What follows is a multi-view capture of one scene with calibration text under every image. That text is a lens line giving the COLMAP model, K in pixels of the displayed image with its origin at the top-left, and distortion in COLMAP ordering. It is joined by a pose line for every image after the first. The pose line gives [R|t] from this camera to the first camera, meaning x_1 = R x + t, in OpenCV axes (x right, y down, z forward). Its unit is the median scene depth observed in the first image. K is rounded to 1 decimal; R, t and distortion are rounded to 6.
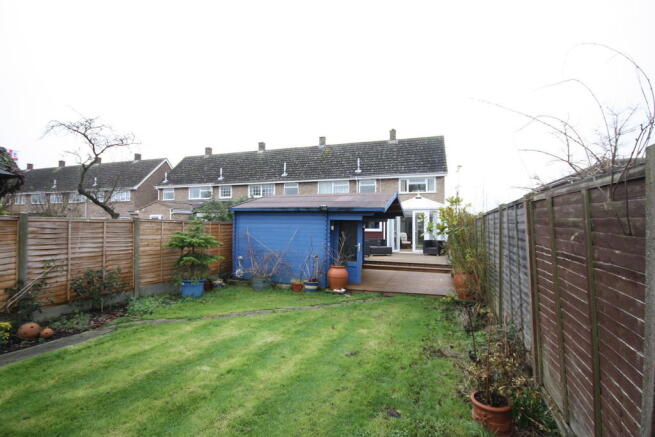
lens RADIAL K [[301.2, 0, 326.4], [0, 301.2, 225.0], [0, 0, 1]] dist [0.003482, 0.000287]
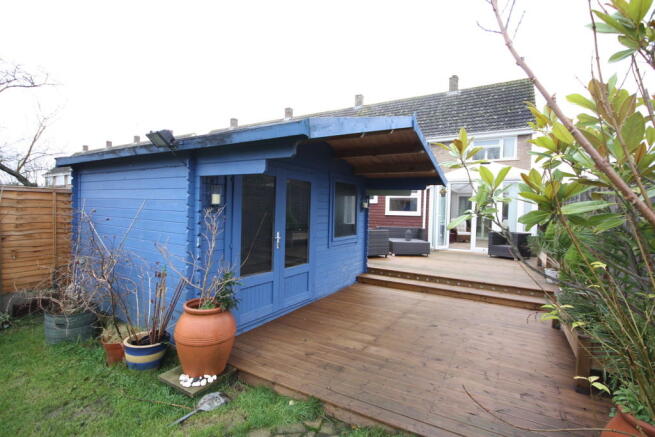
lens RADIAL K [[301.2, 0, 326.4], [0, 301.2, 225.0], [0, 0, 1]] dist [0.003482, 0.000287]
pose [[0.979009, 0.024725, -0.202310, 0.118631], [-0.014287, 0.998498, 0.052894, 0.010147], [0.203314, -0.048894, 0.977892, 0.331529]]
